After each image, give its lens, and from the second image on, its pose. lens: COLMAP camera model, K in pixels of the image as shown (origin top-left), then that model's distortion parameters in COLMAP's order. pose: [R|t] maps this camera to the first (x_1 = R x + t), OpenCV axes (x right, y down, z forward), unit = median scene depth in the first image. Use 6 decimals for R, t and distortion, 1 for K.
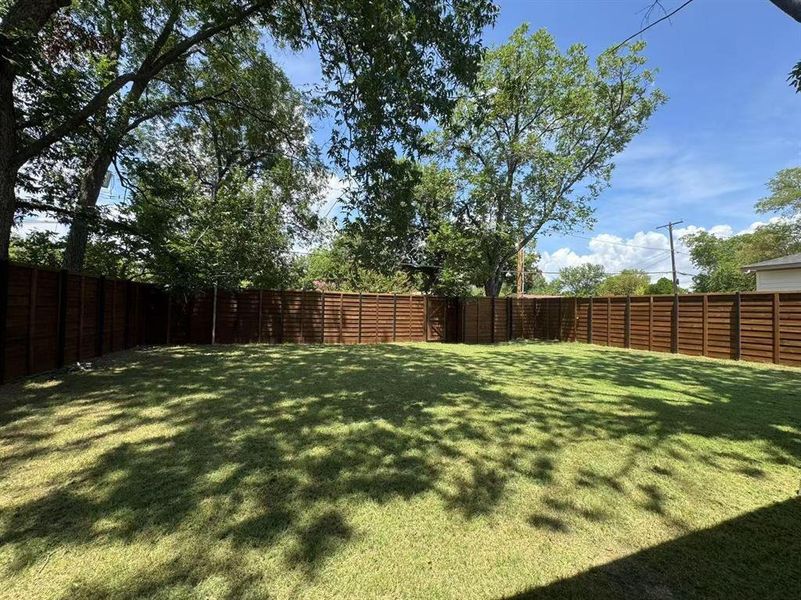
lens RADIAL K [[321.3, 0, 398.4], [0, 321.3, 297.2], [0, 0, 1]] dist [0.000741, -0.000019]
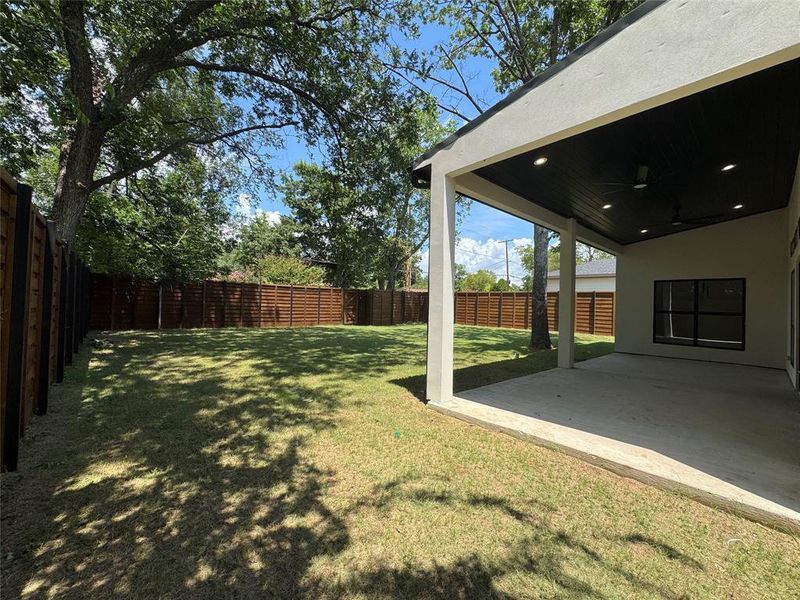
lens RADIAL K [[320.9, 0, 397.9], [0, 320.9, 297.2], [0, 0, 1]] dist [0.000741, -0.000019]
pose [[0.934810, 0.011564, 0.354961, -0.152815], [-0.021048, 0.999517, 0.022868, -0.004894], [-0.354525, -0.028849, 0.934601, -0.246604]]
